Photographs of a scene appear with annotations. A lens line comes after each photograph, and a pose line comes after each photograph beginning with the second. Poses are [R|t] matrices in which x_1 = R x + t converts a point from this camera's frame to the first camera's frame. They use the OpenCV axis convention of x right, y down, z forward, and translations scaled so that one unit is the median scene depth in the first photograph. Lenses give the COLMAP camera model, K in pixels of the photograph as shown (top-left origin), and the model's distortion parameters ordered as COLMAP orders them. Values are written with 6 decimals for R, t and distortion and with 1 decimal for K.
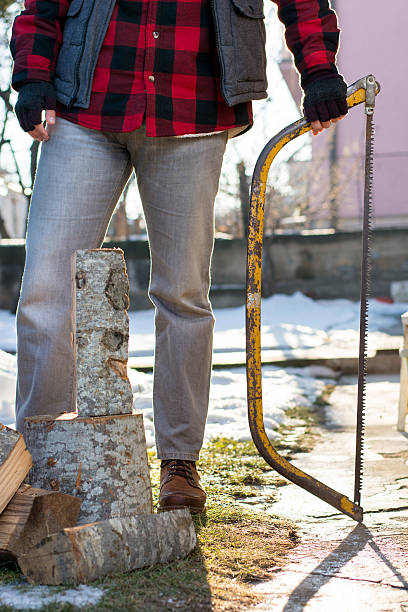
lens RADIAL K [[1424.4, 0, 204.0], [0, 1424.4, 306.0], [0, 0, 1]] dist [-0.021784, 0.007907]
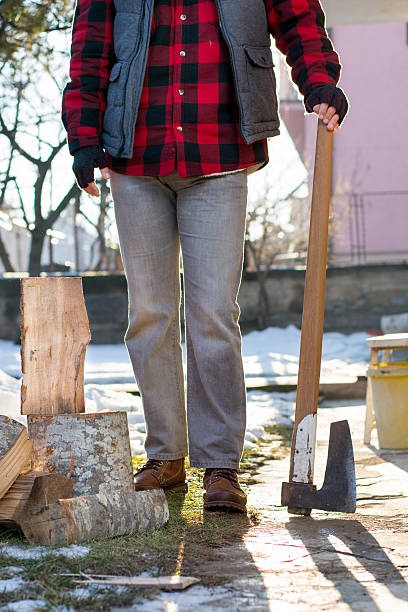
lens RADIAL K [[1488.9, 0, 204.0], [0, 1488.9, 306.0], [0, 0, 1]] dist [-0.025116, -0.092816]
pose [[0.999953, 0.006391, -0.007231, 0.020840], [-0.006593, 0.999578, -0.028277, 0.015179], [0.007047, 0.028324, 0.999574, -0.171285]]
